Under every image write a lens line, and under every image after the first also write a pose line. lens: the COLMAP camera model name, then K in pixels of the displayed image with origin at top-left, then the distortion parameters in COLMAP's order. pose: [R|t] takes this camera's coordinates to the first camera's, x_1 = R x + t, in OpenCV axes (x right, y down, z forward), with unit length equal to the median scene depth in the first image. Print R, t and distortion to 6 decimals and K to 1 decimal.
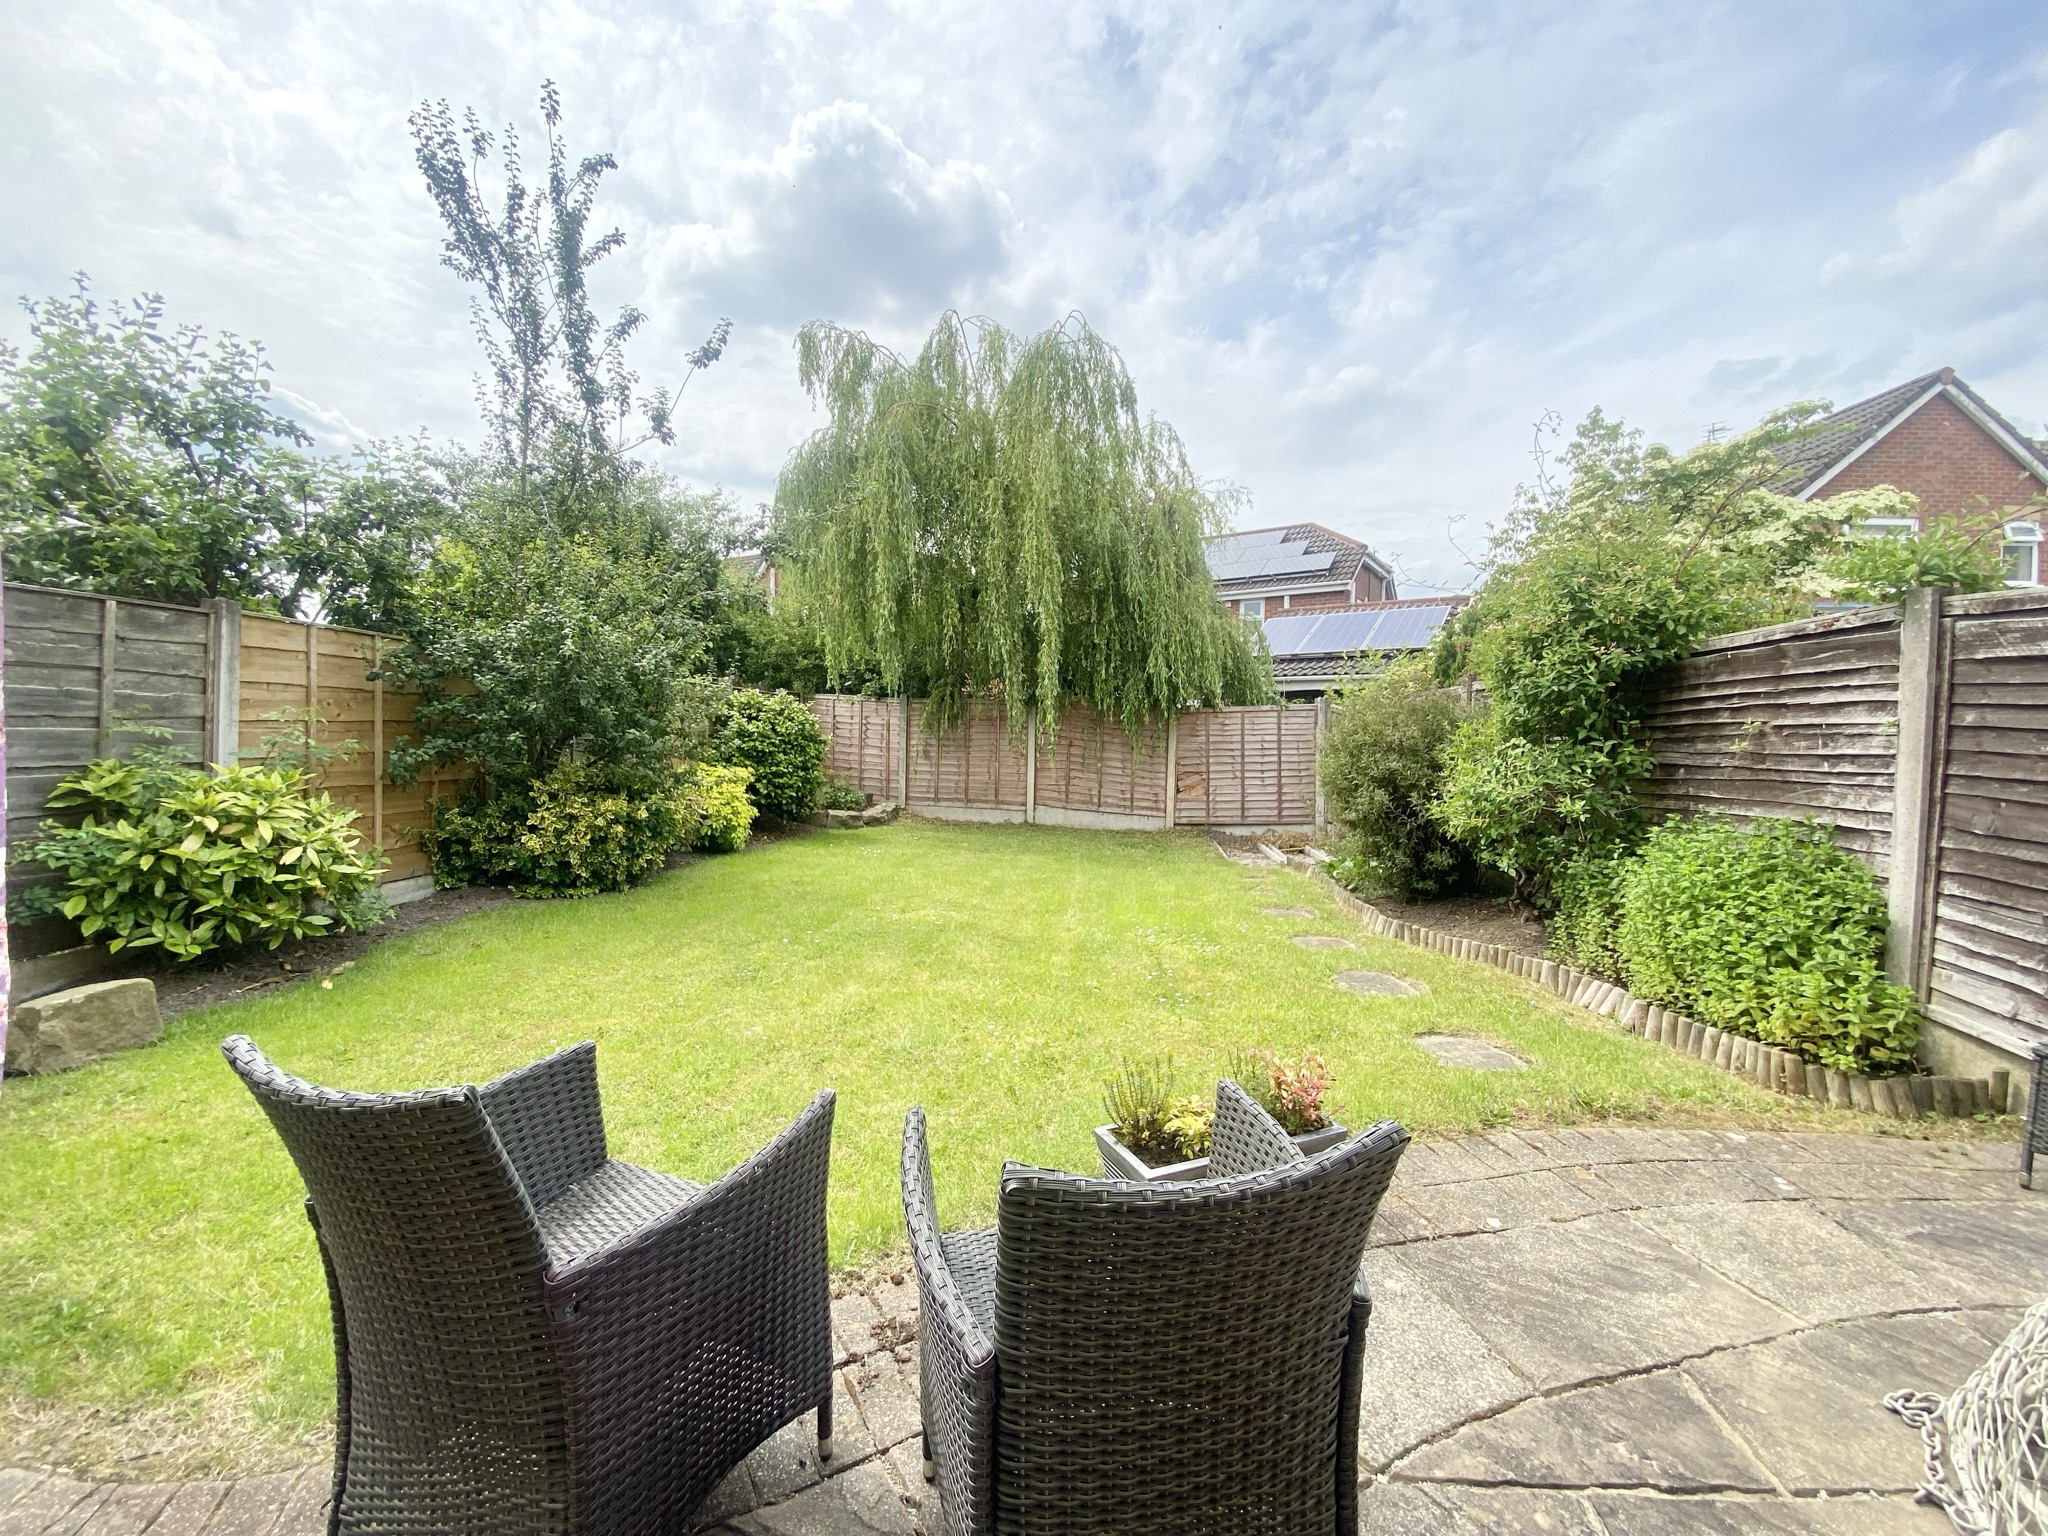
lens RADIAL K [[829.5, 0, 1013.1], [0, 829.5, 768.0], [0, 0, 1]] dist [0.008487, -0.013302]
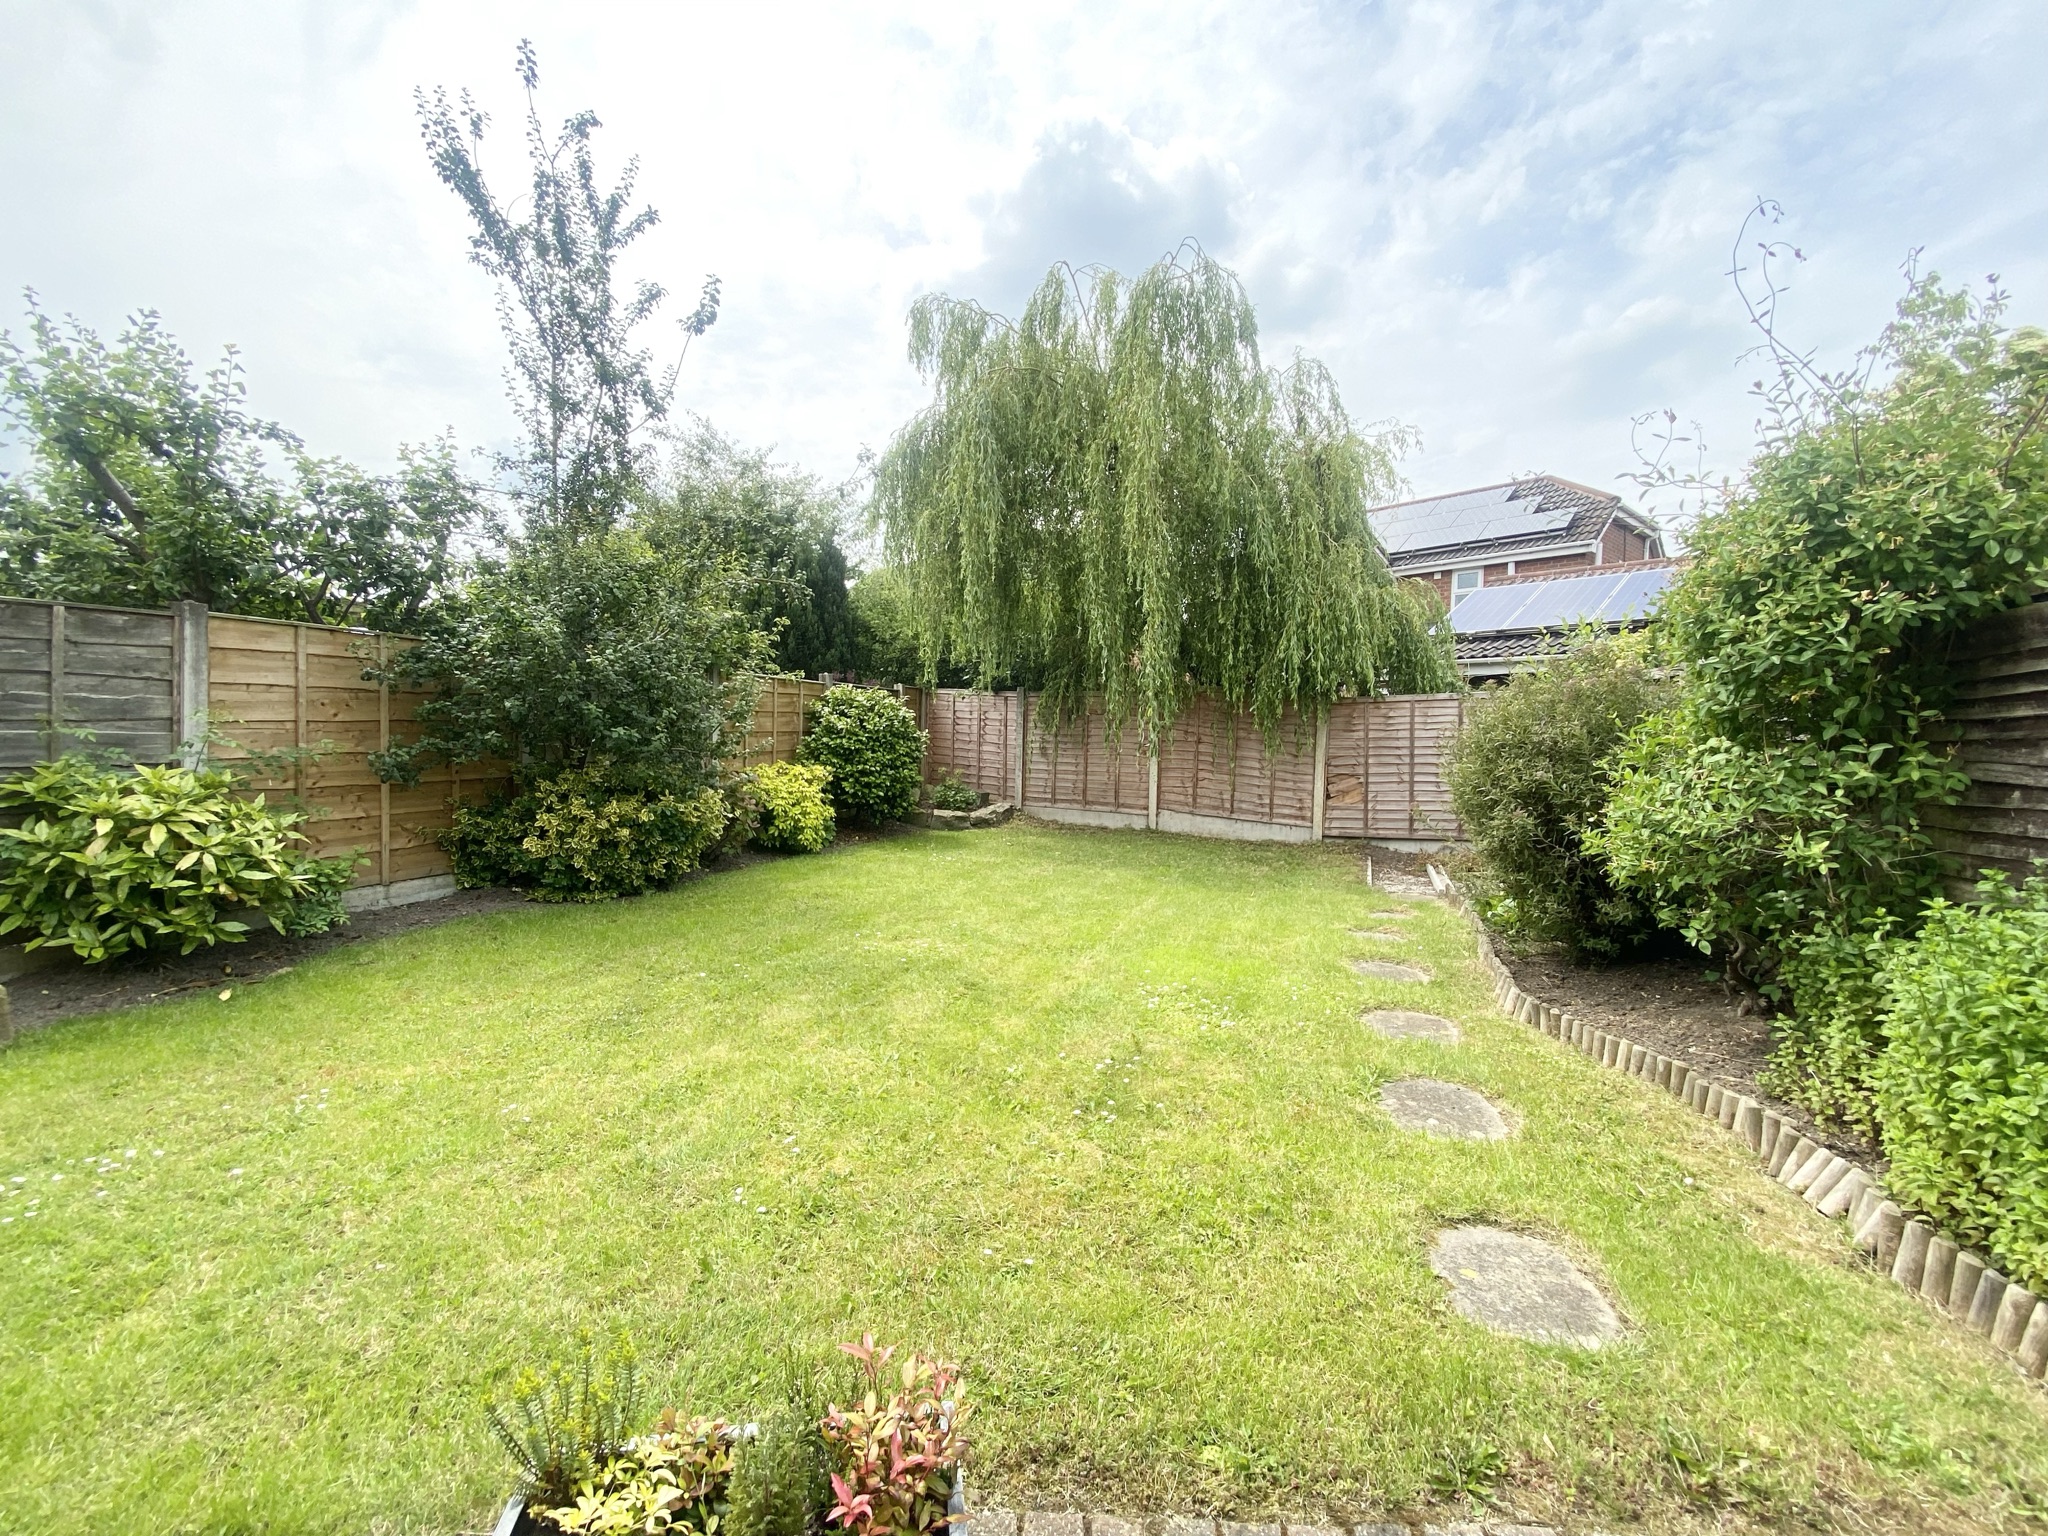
lens RADIAL K [[829.5, 0, 1020.5], [0, 829.5, 767.9], [0, 0, 1]] dist [0.008487, -0.013302]
pose [[0.967305, 0.009403, -0.253442, 0.195654], [-0.007402, 0.999933, 0.008849, -0.011901], [0.253509, -0.006684, 0.967310, 0.190426]]
